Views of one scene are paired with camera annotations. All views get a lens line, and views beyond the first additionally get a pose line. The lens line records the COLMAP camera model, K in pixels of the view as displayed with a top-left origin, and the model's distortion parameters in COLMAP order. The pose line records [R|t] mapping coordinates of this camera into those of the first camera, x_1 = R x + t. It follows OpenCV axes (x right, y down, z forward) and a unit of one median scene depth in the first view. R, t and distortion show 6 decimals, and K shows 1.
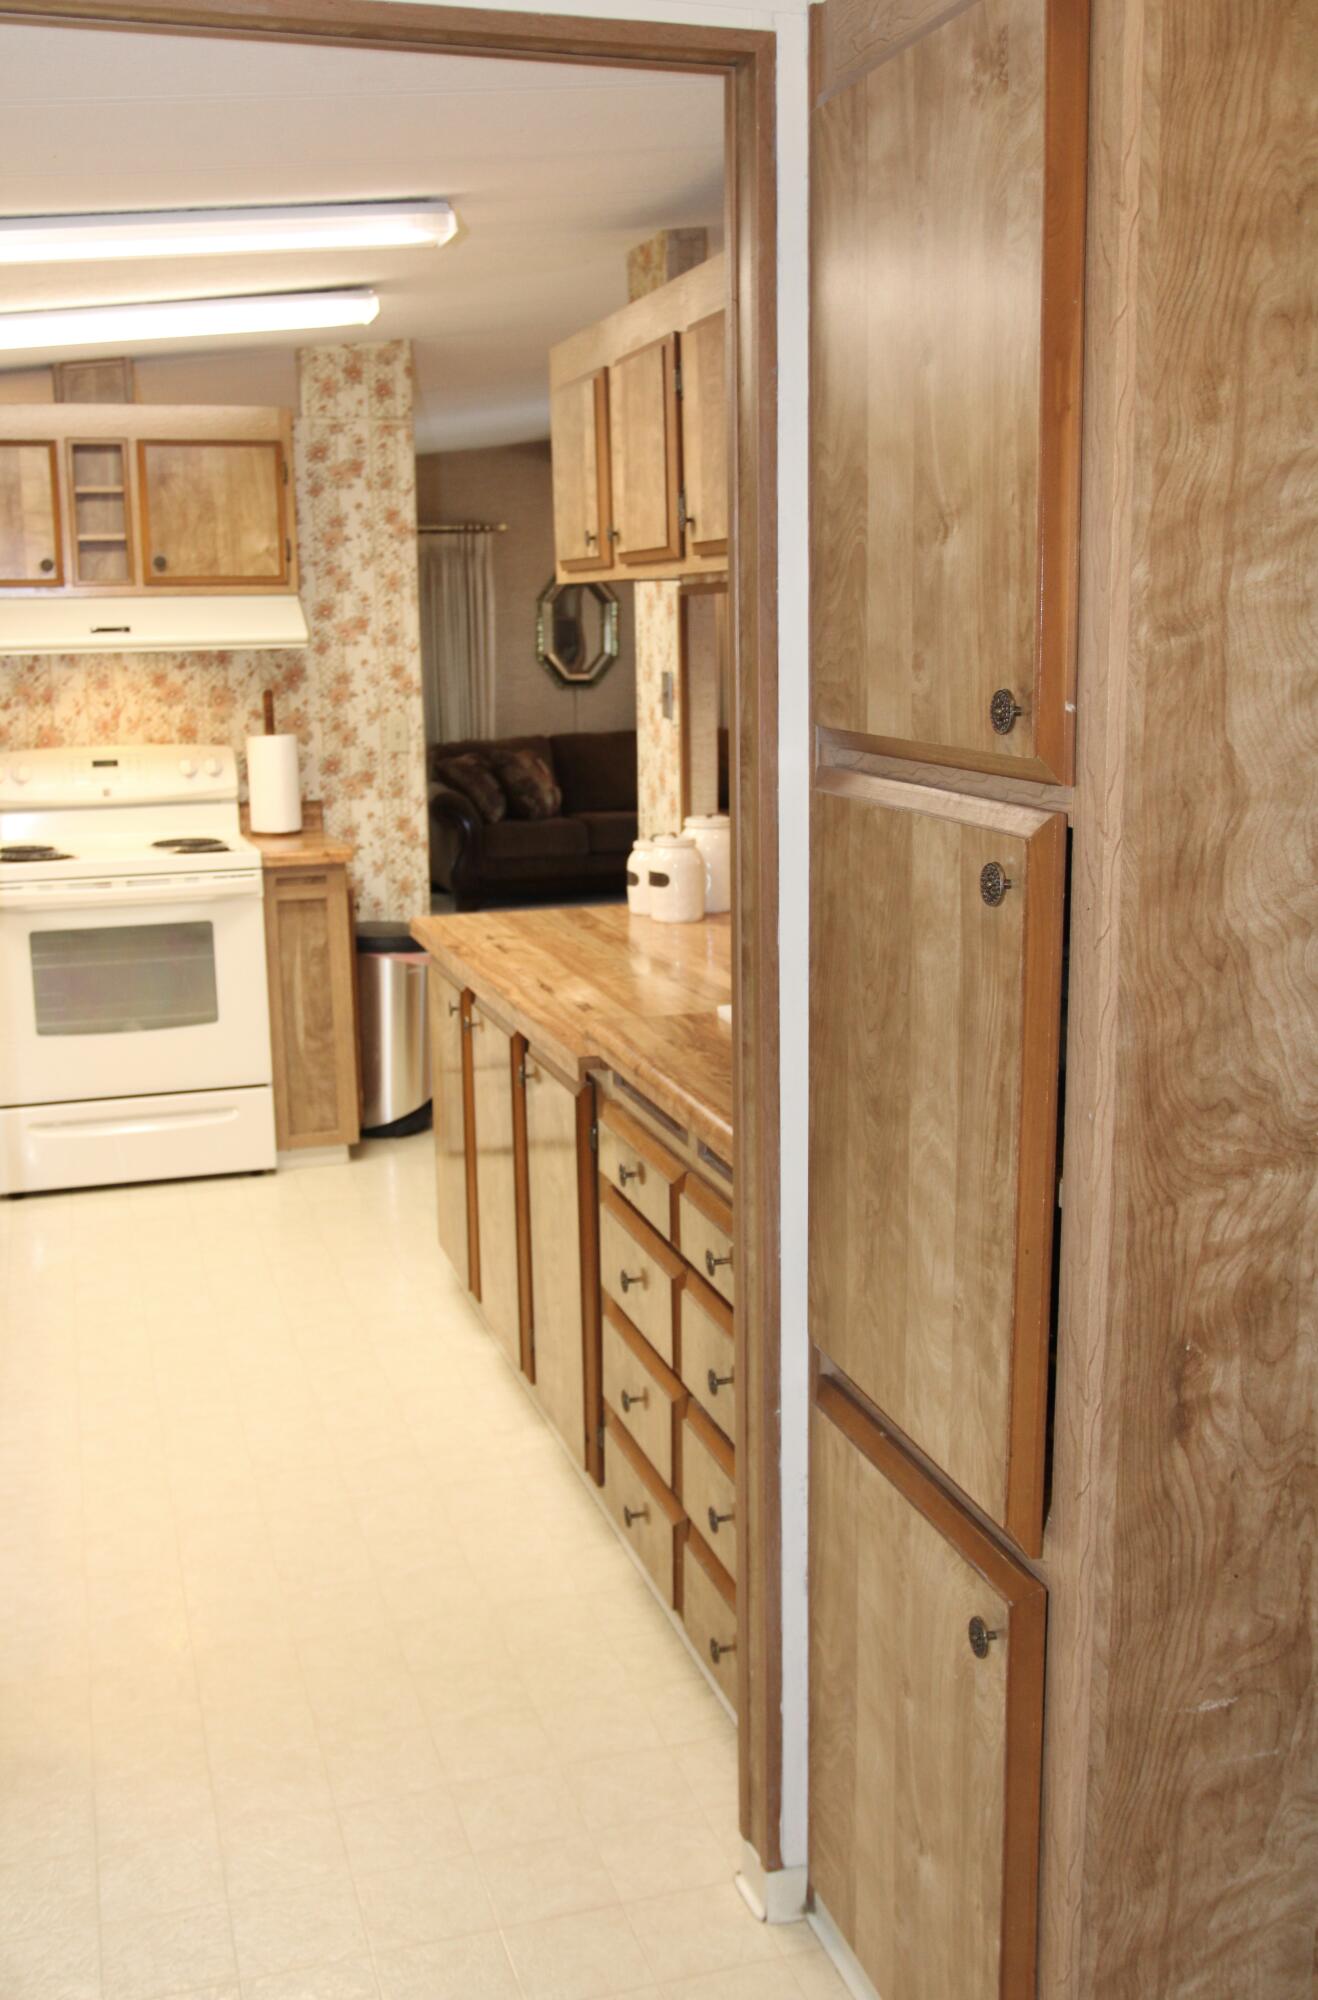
lens RADIAL K [[1927.4, 0, 662.9], [0, 1927.4, 971.1], [0, 0, 1]] dist [-0.042687, 0.000529]
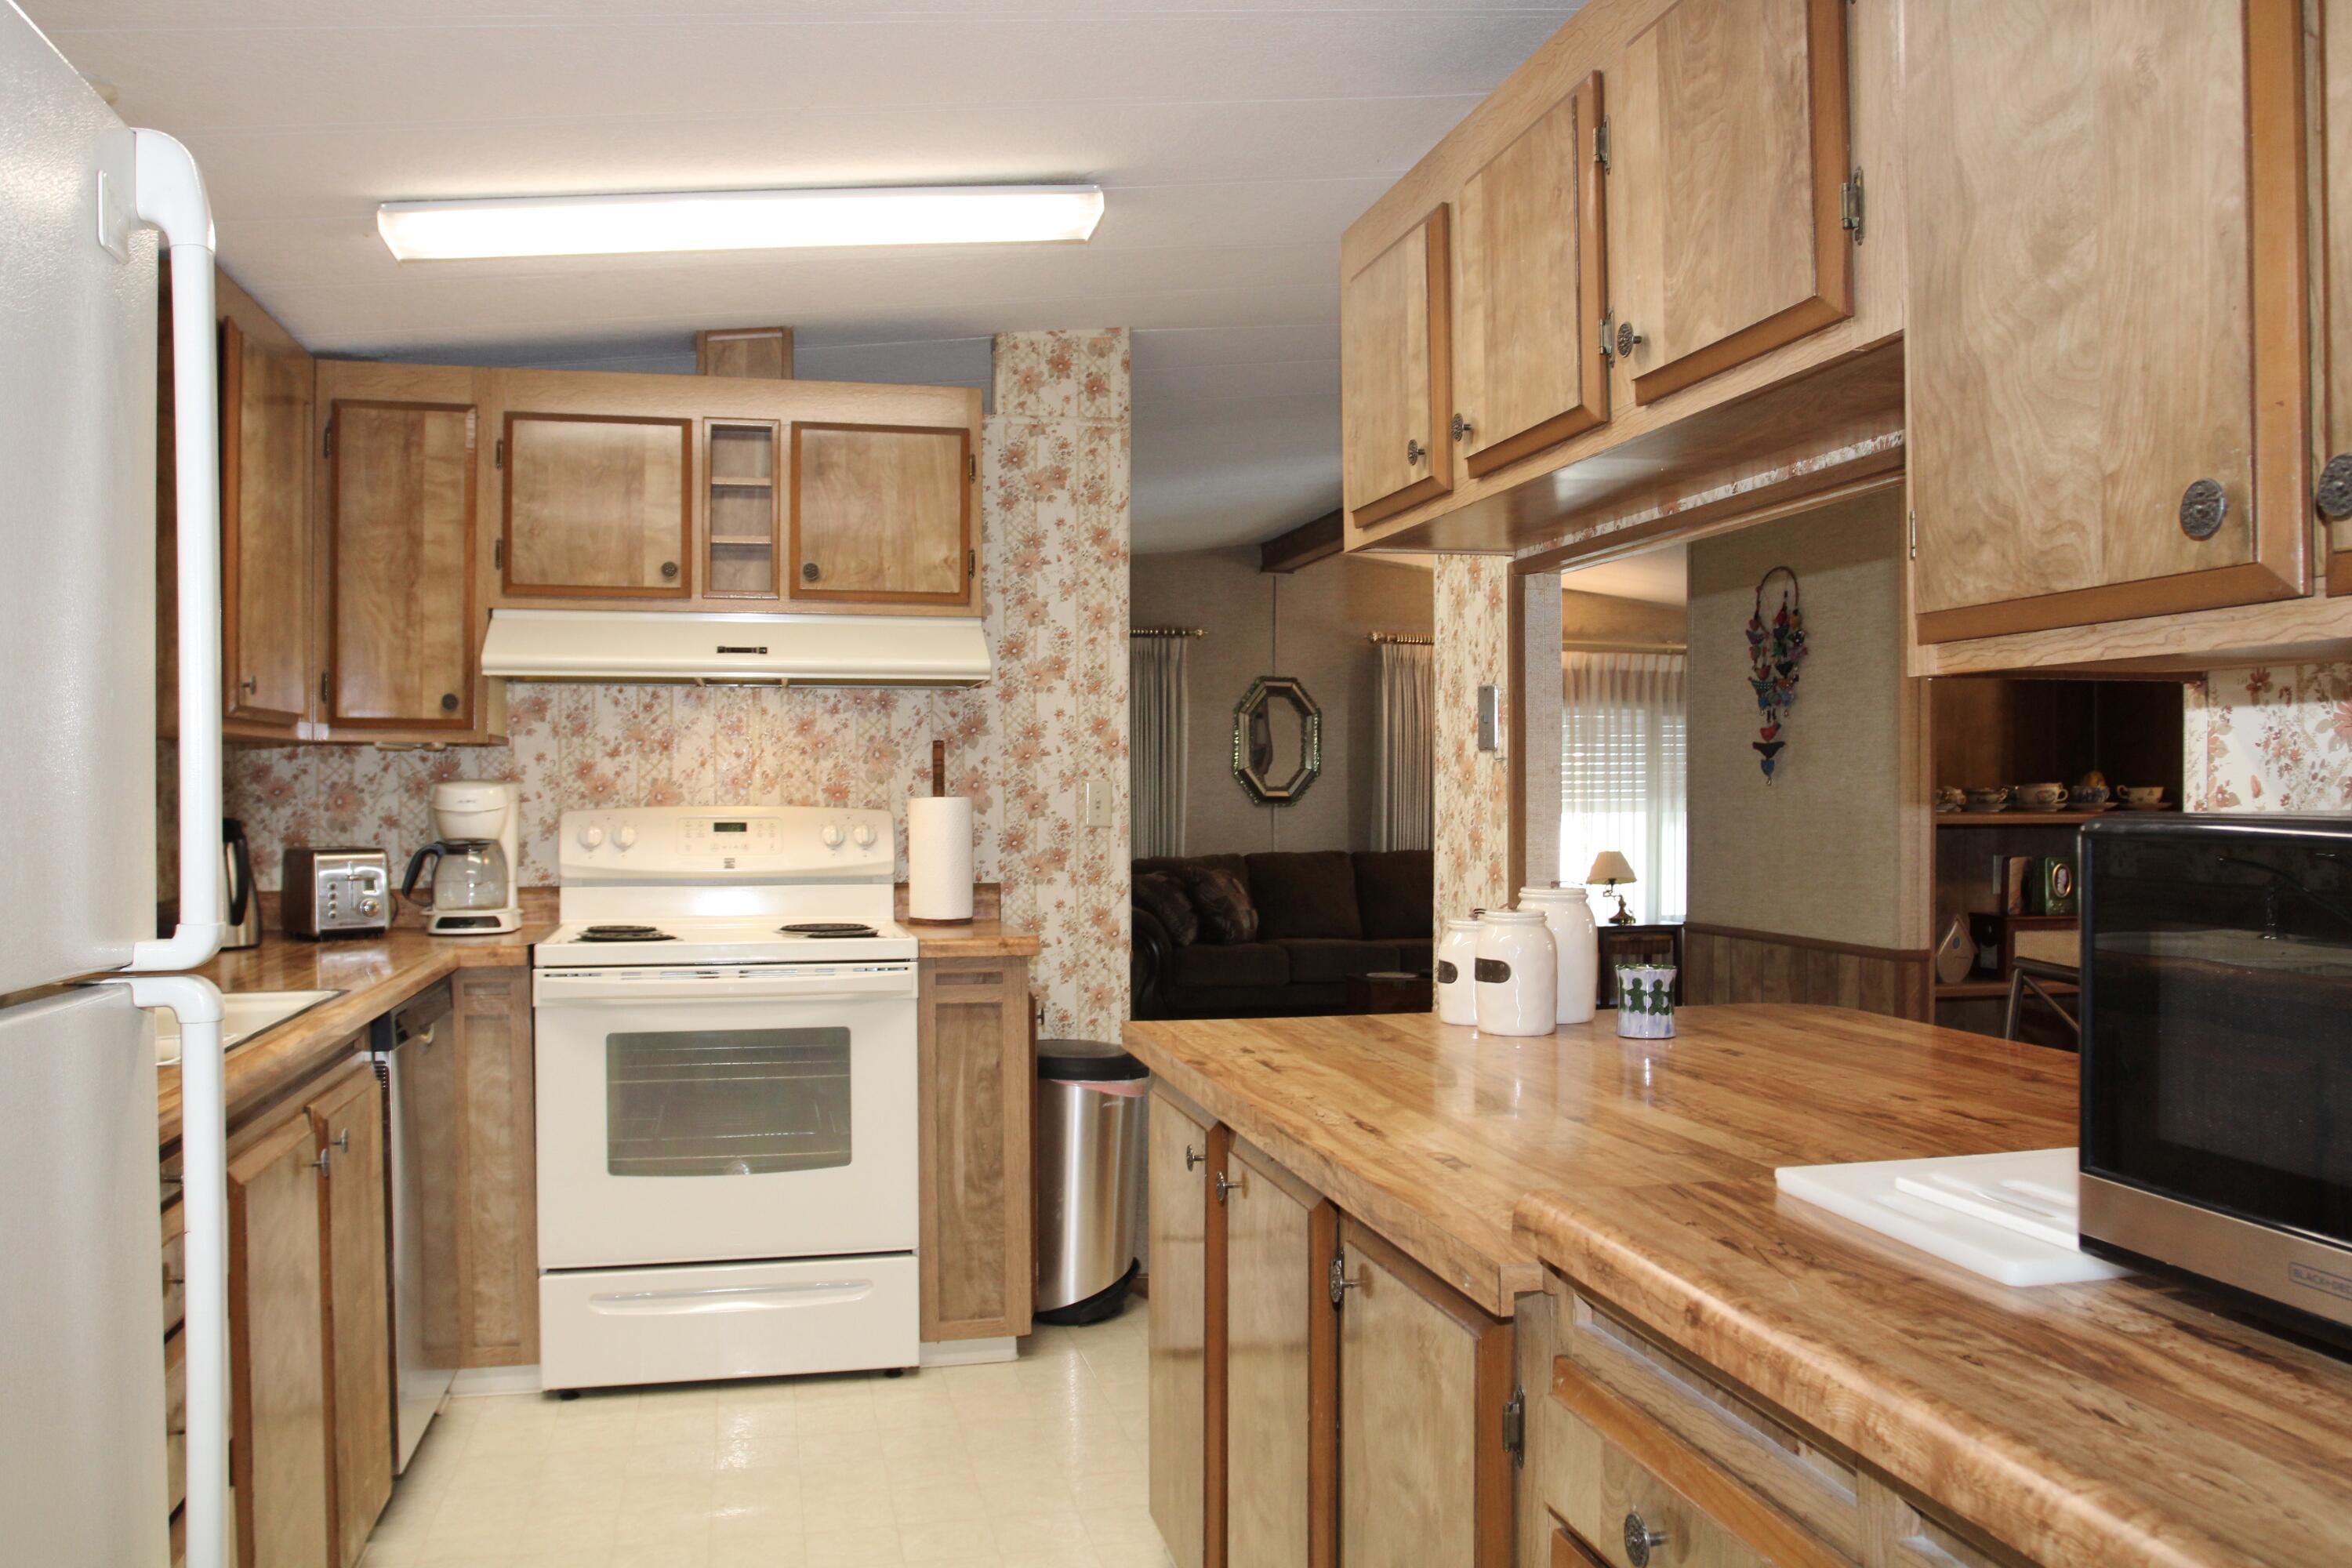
lens RADIAL K [[1840.2, 0, 1191.6], [0, 1840.2, 791.8], [0, 0, 1]] dist [-0.092670, 0.060637]
pose [[0.997495, 0.013786, -0.069383, -0.048553], [-0.025759, 0.984276, -0.174748, 0.004315], [0.065883, 0.176098, 0.982165, 0.266638]]
